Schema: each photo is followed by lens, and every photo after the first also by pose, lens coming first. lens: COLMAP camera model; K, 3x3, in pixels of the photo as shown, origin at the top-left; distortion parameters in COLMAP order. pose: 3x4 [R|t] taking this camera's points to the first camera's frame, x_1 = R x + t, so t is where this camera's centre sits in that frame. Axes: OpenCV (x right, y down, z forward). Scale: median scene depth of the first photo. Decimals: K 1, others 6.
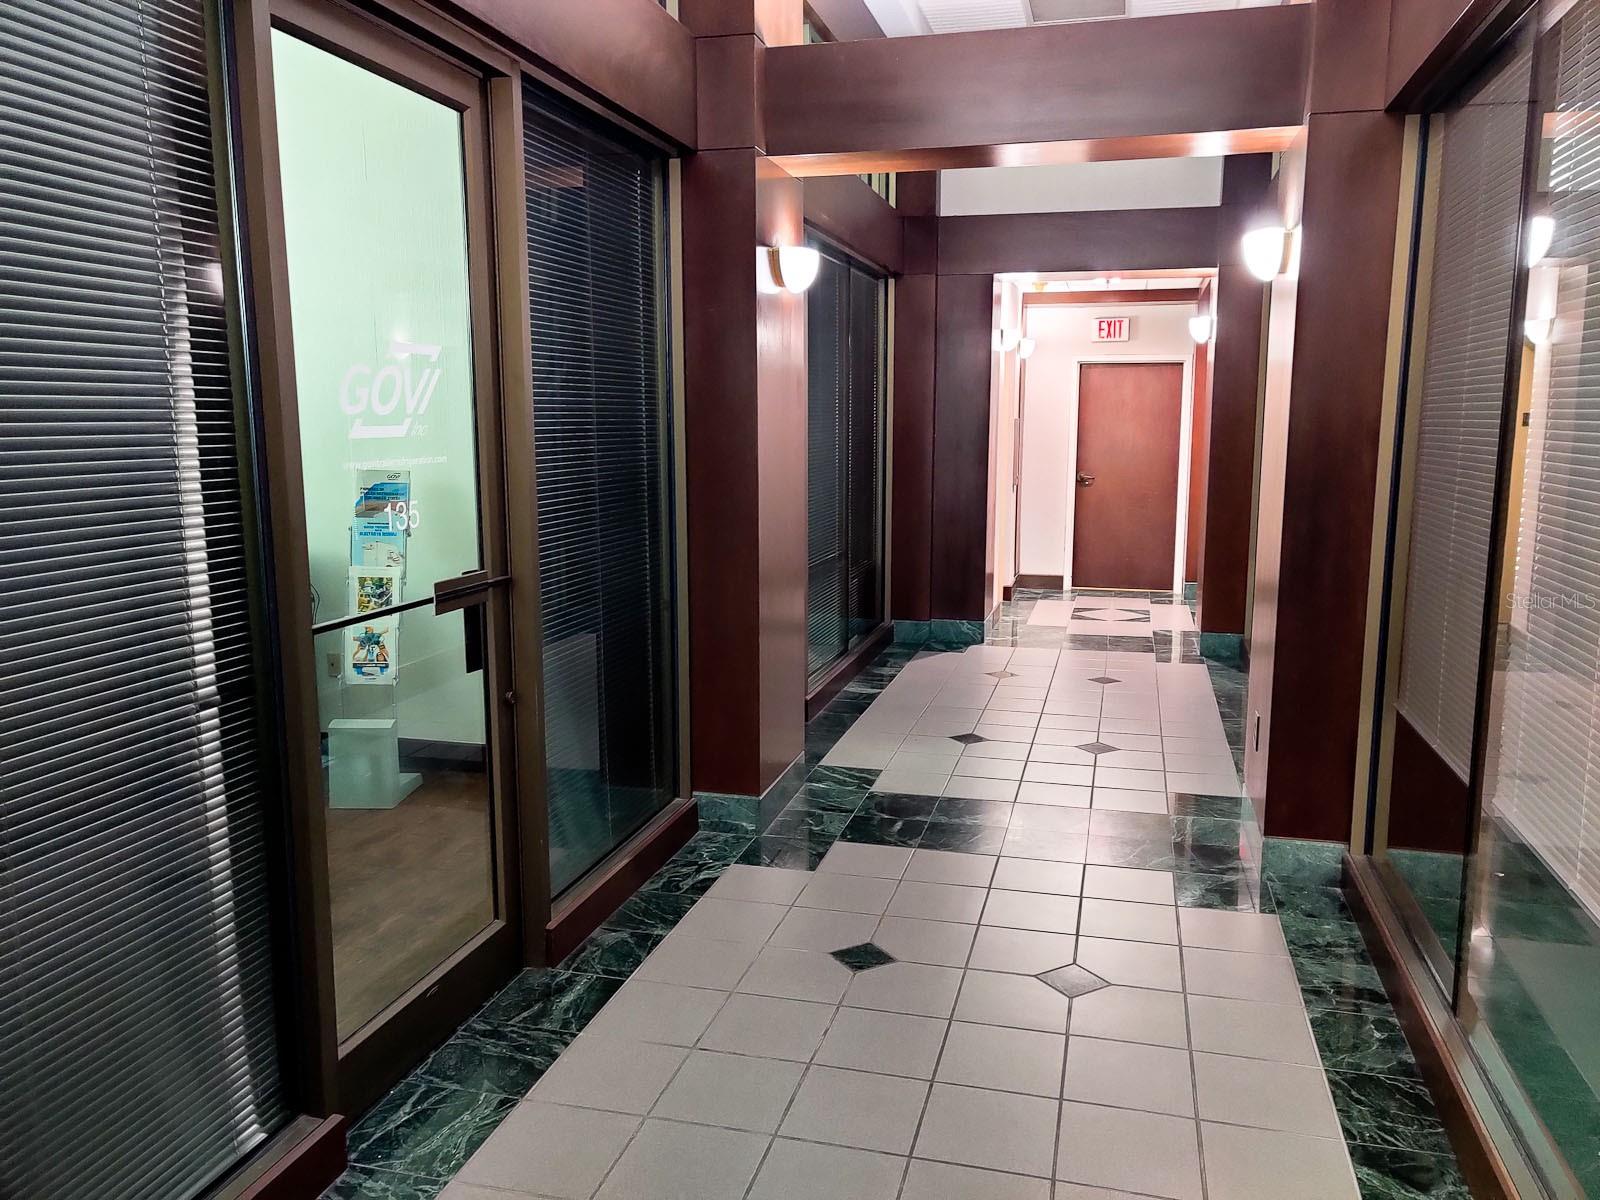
lens RADIAL K [[1217.3, 0, 800.0], [0, 1217.3, 600.0], [0, 0, 1]] dist [-0.056248, 0.000406]
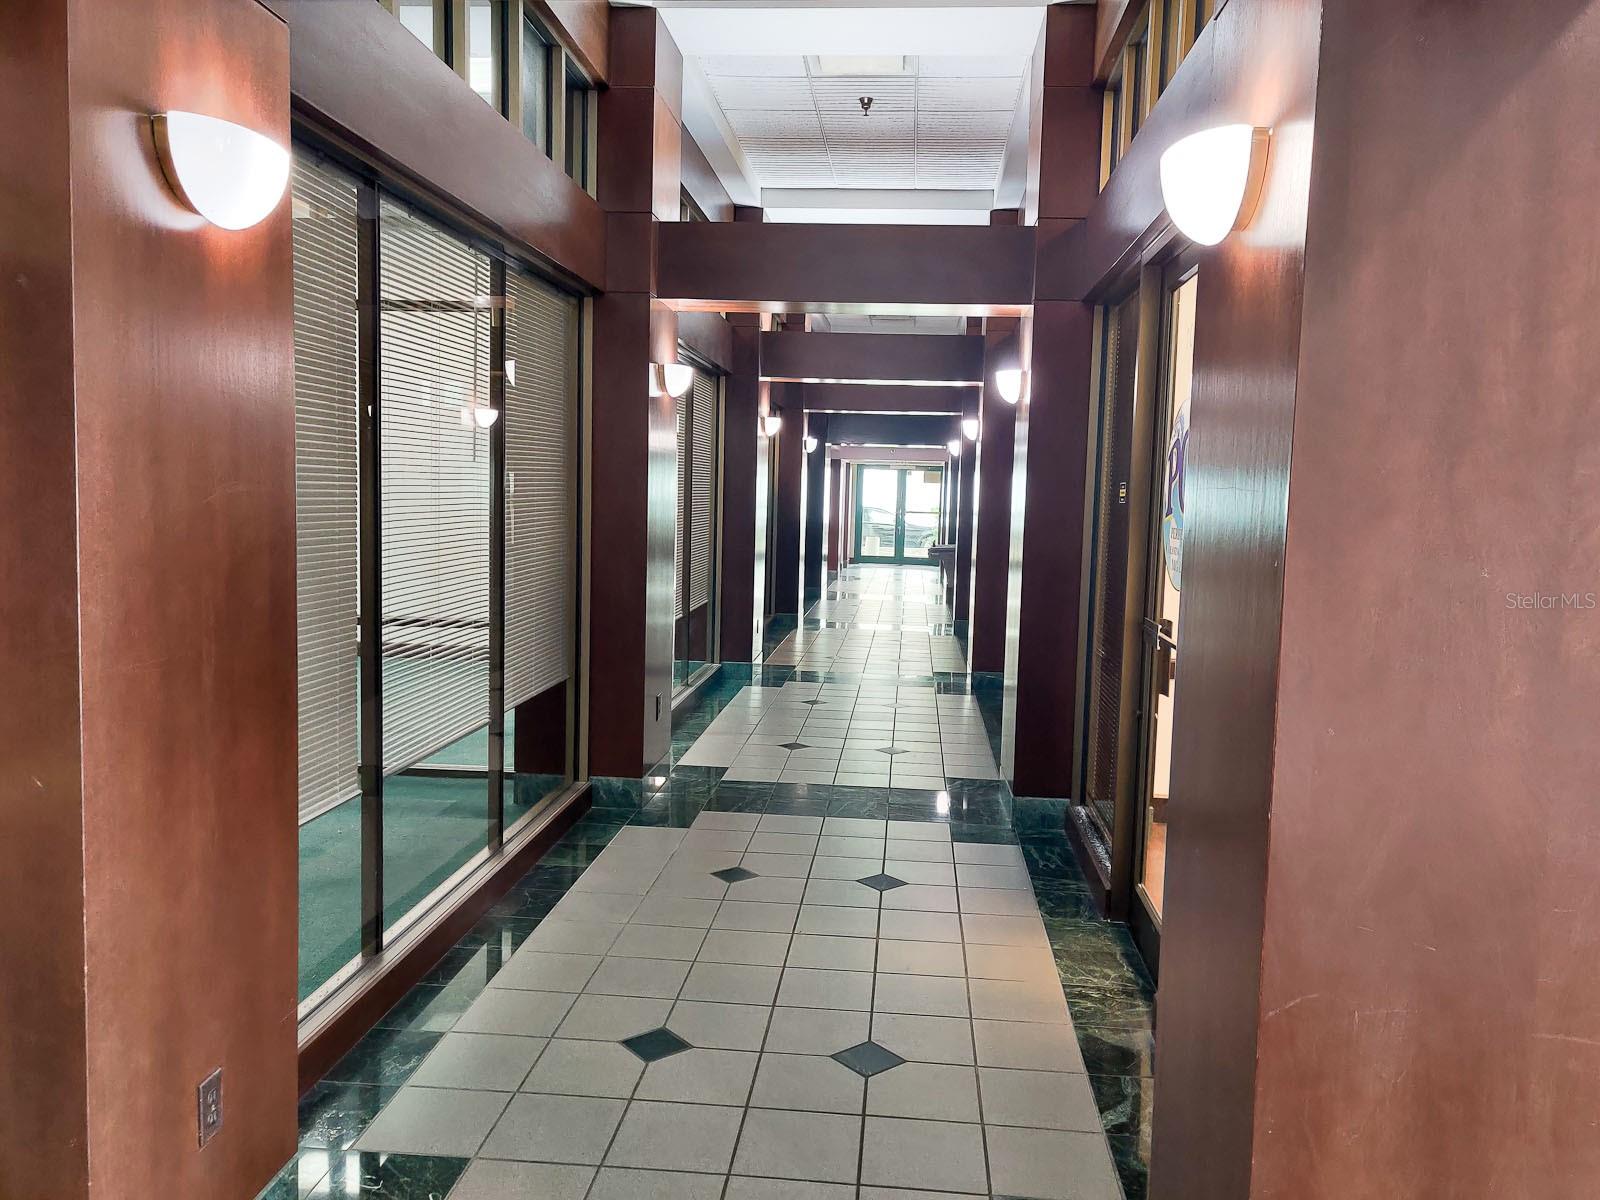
lens RADIAL K [[1246.3, 0, 799.1], [0, 1246.3, 624.3], [0, 0, 1]] dist [-0.002111, 0.006261]
pose [[0.986100, 0.007030, 0.166007, -0.098017], [-0.000571, 0.999242, -0.038922, 0.051344], [-0.166154, 0.038286, 0.985356, -0.382059]]
